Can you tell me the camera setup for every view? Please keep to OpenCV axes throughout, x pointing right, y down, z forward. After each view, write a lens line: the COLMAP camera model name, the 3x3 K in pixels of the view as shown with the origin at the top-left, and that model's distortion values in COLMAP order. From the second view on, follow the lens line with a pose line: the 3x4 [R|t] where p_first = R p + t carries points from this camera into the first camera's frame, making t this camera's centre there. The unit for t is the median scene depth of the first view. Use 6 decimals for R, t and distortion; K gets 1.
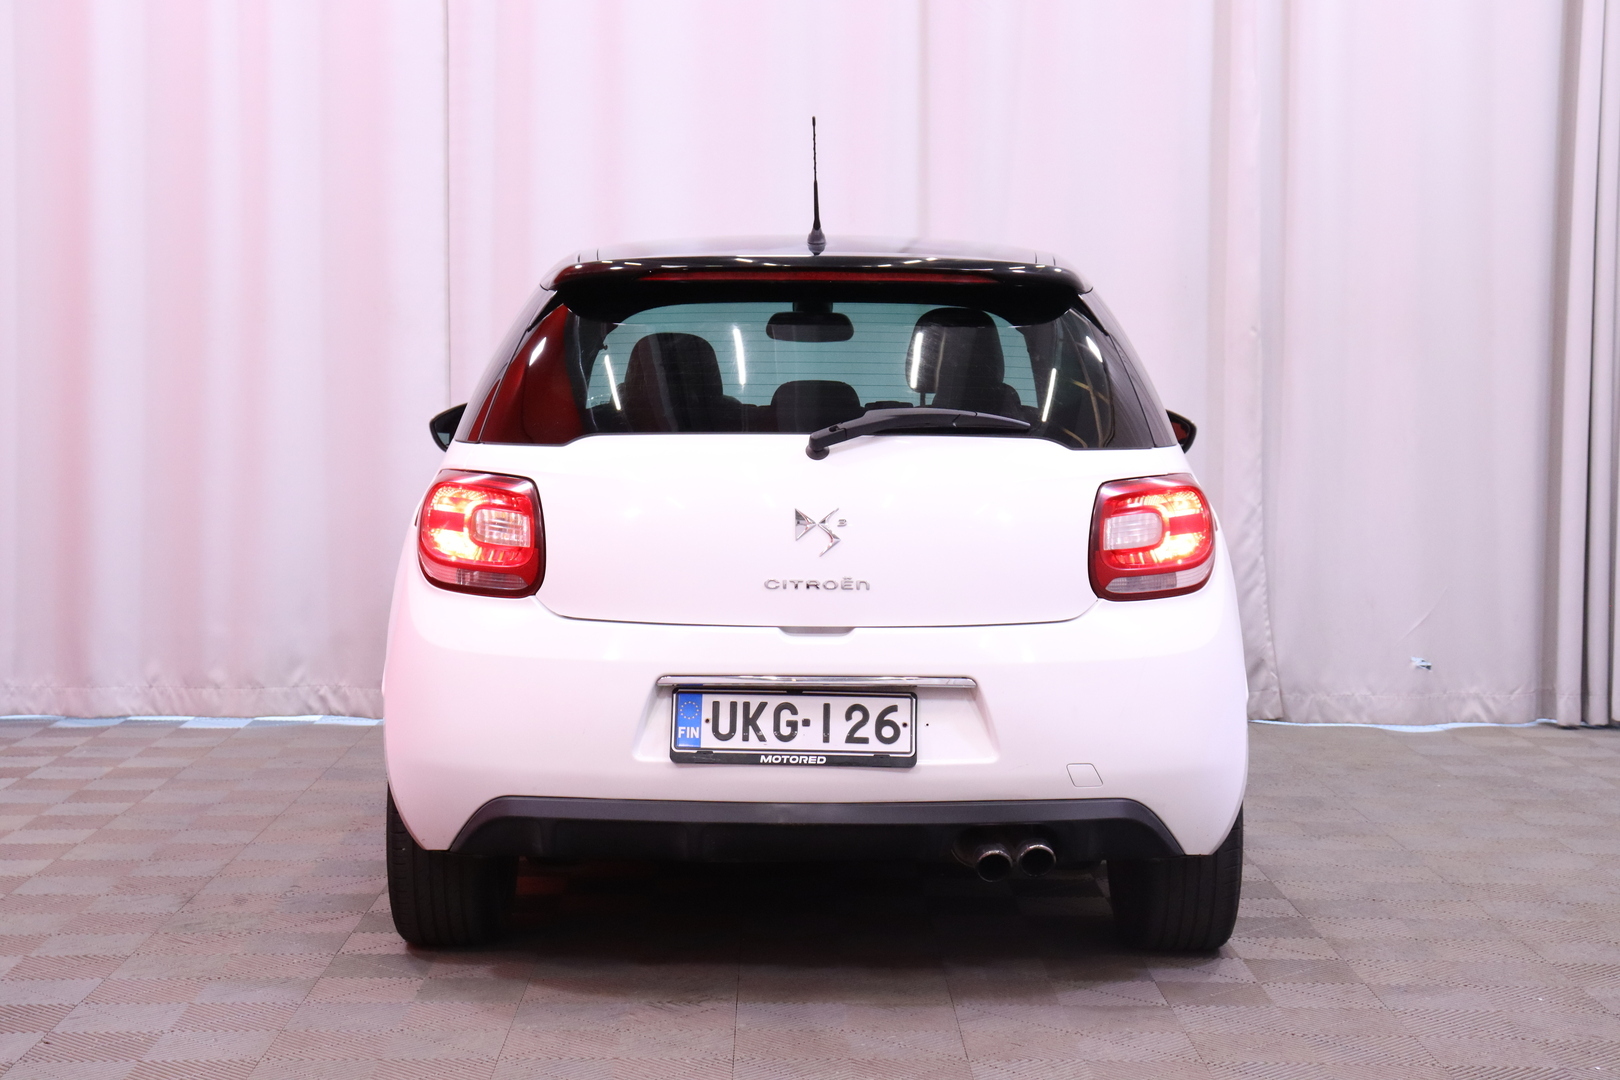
lens RADIAL K [[2704.9, 0, 731.2], [0, 2704.9, 618.7], [0, 0, 1]] dist [0.132938, 0.000000]
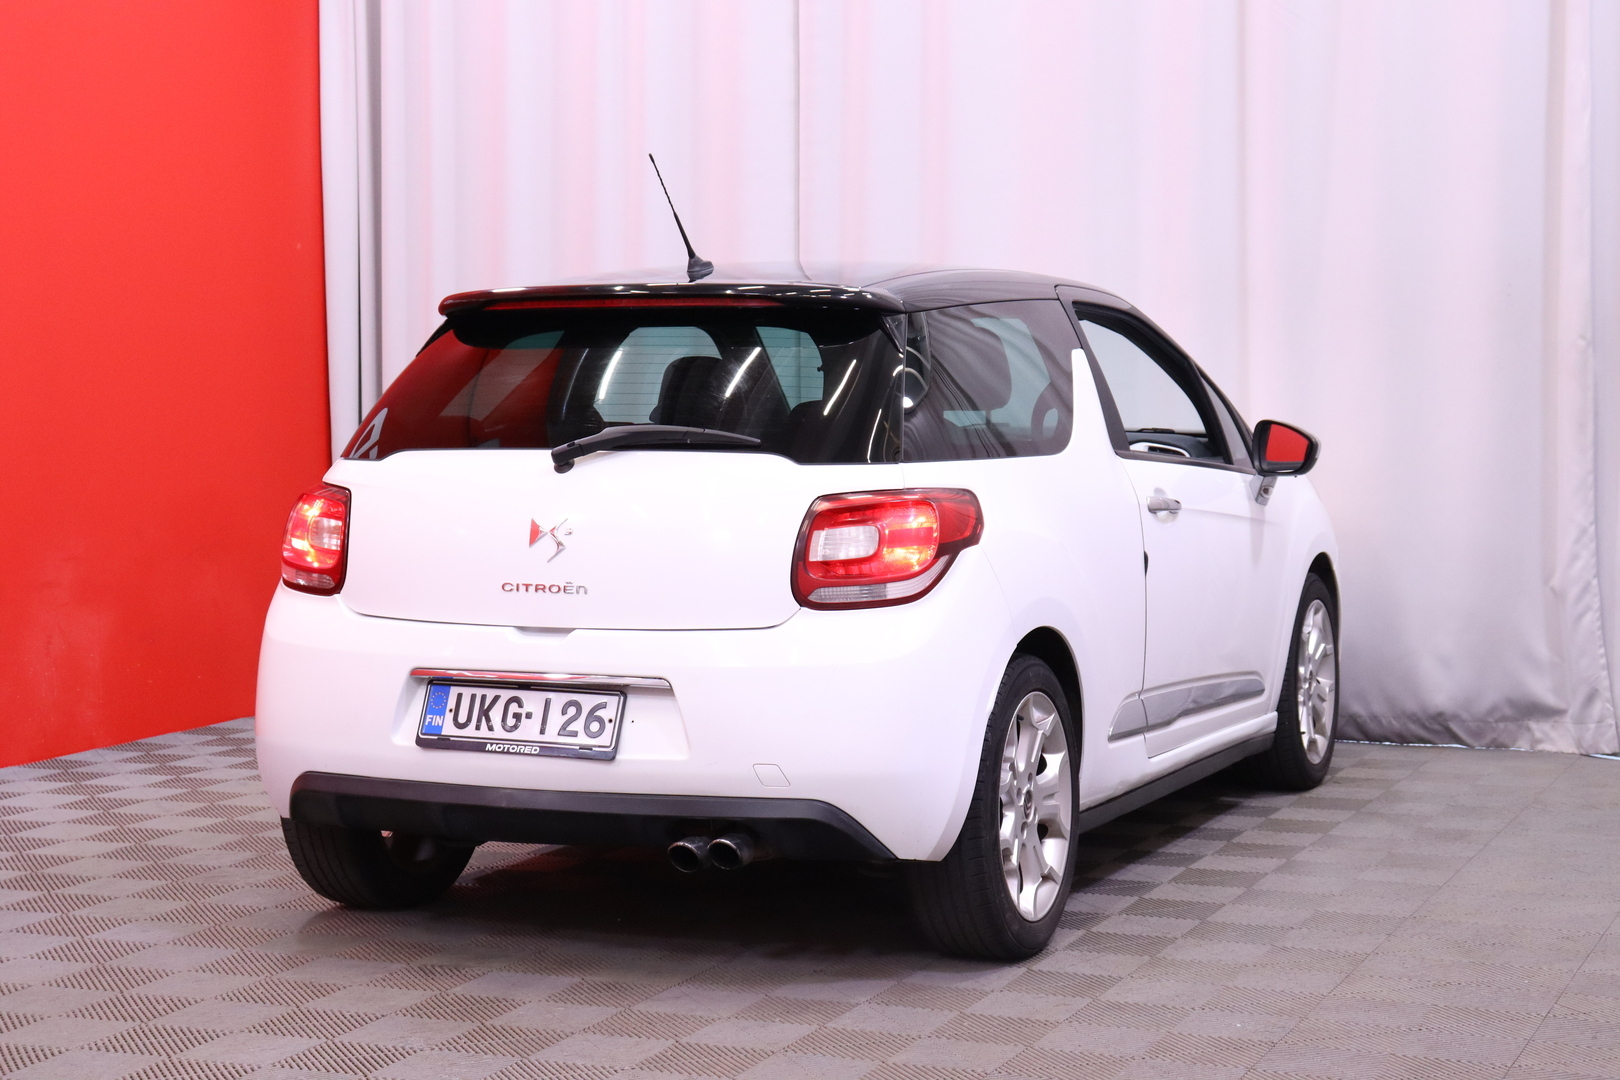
lens RADIAL K [[2704.9, 0, 877.1], [0, 2704.9, 646.4], [0, 0, 1]] dist [0.132938, 0.000000]
pose [[0.912264, 0.025572, -0.408805, 0.590396], [-0.024952, 0.999665, 0.006849, -0.000119], [0.408843, 0.003953, 0.912596, 0.063292]]
